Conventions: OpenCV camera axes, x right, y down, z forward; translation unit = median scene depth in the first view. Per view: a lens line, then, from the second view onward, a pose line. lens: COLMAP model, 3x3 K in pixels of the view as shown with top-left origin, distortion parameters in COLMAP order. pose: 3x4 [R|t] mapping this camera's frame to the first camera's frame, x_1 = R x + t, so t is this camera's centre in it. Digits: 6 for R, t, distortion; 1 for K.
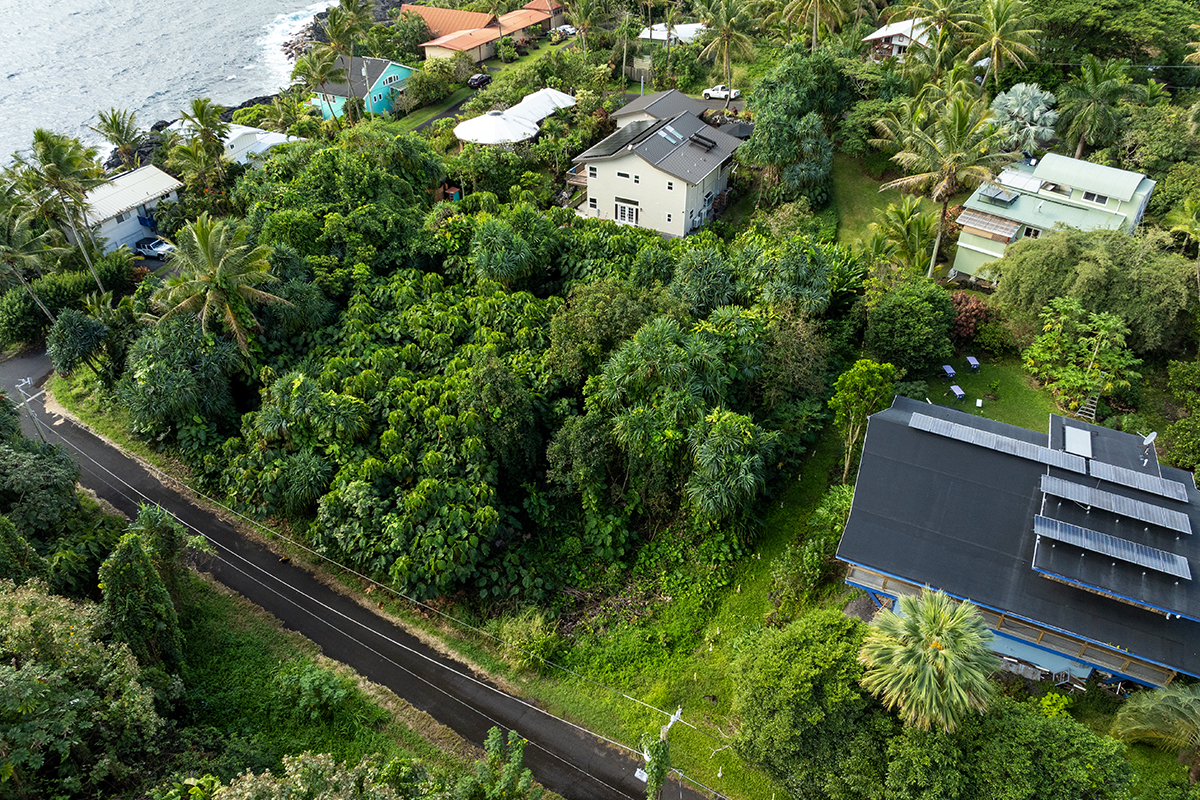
lens RADIAL K [[842.1, 0, 600.0], [0, 842.1, 400.0], [0, 0, 1]] dist [-0.040201, 0.009122]
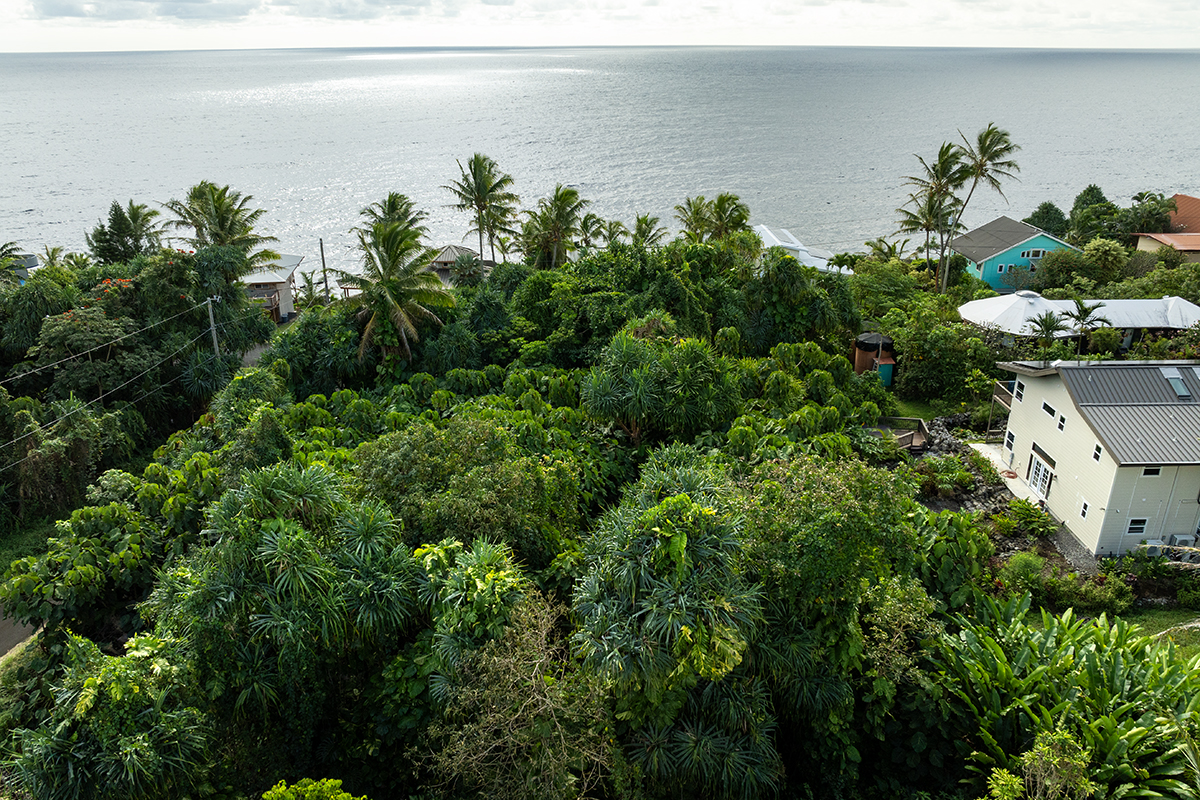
lens RADIAL K [[842.1, 0, 600.0], [0, 842.1, 400.0], [0, 0, 1]] dist [-0.040201, 0.009122]
pose [[0.478594, 0.343698, -0.807972, 0.422576], [-0.515476, 0.854916, 0.058330, -0.188104], [0.710796, 0.388574, 0.586326, 0.567025]]
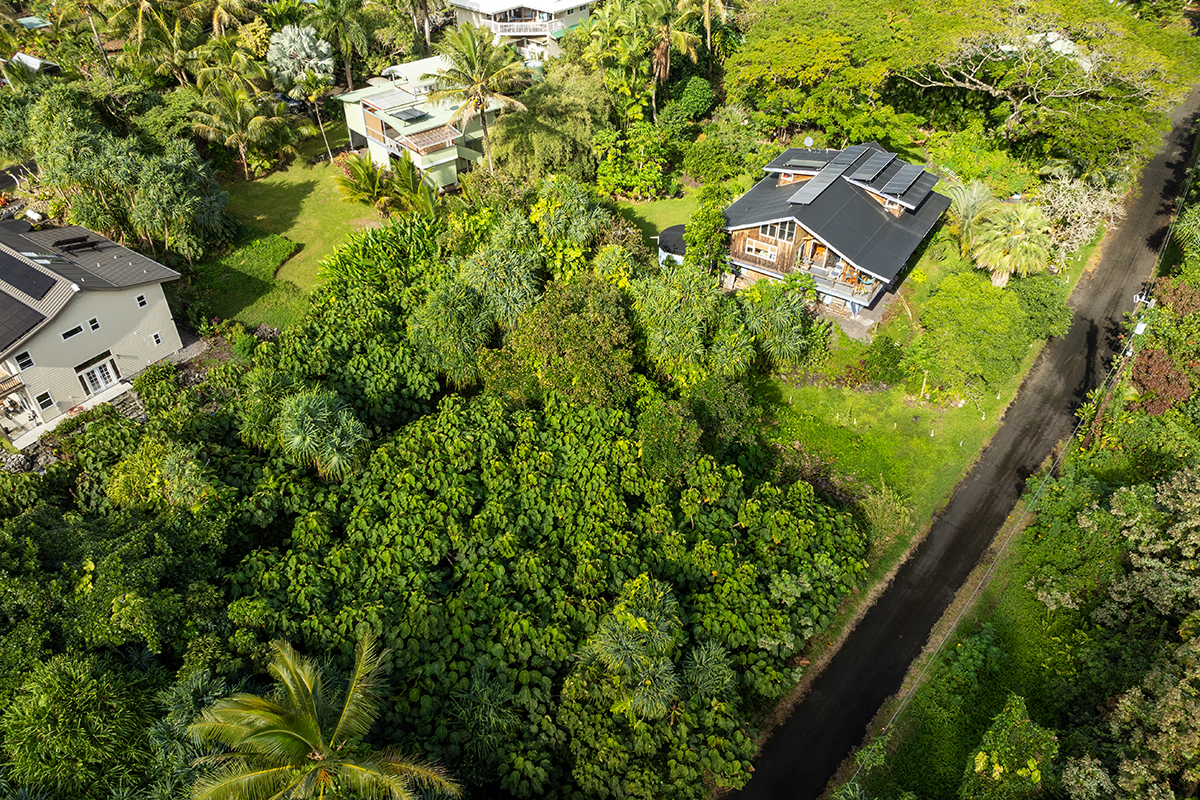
lens RADIAL K [[842.1, 0, 600.0], [0, 842.1, 400.0], [0, 0, 1]] dist [-0.040201, 0.009122]
pose [[0.131168, -0.624843, 0.769653, -0.588671], [0.590052, 0.673077, 0.445877, -0.350272], [-0.796639, 0.395651, 0.456976, 0.470091]]
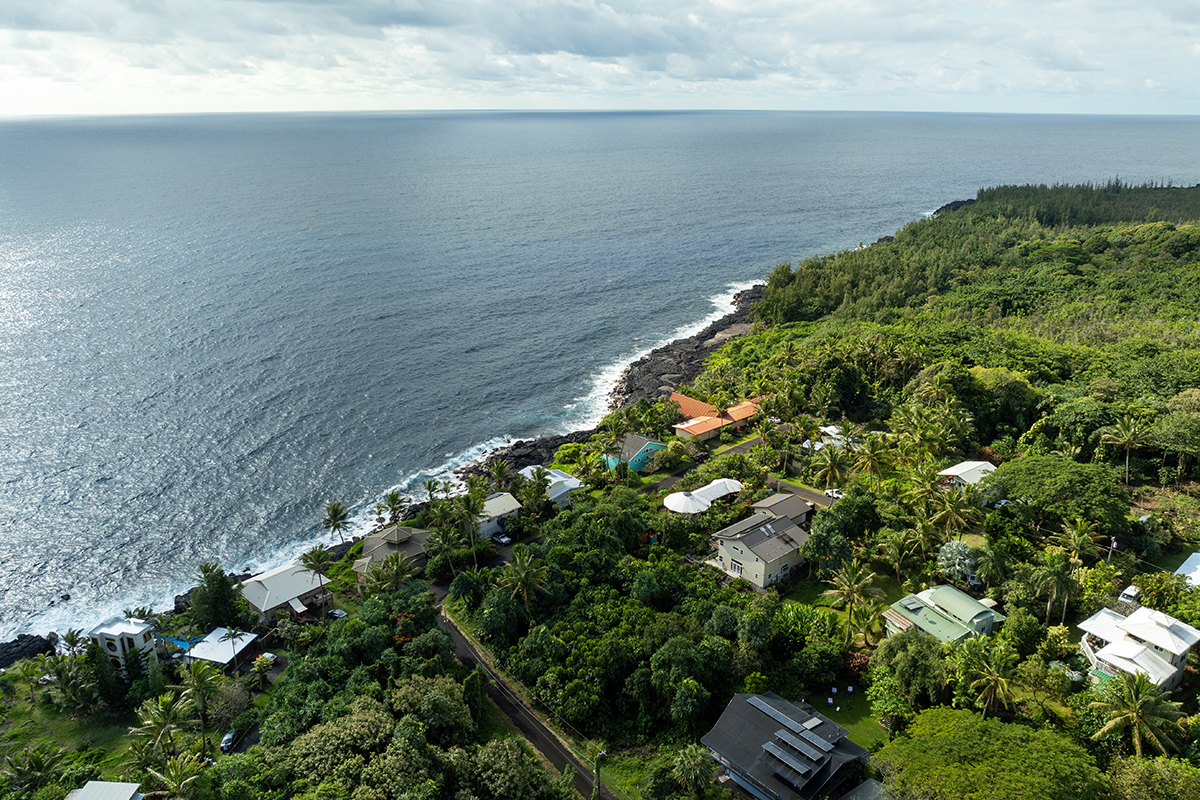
lens RADIAL K [[845.1, 0, 600.0], [0, 845.1, 400.0], [0, 0, 1]] dist [-0.003688, 0.001250]
pose [[0.925803, 0.119401, -0.358652, 0.479937], [-0.217853, 0.943919, -0.248106, -0.061108], [0.308915, 0.307830, 0.899896, -1.105336]]
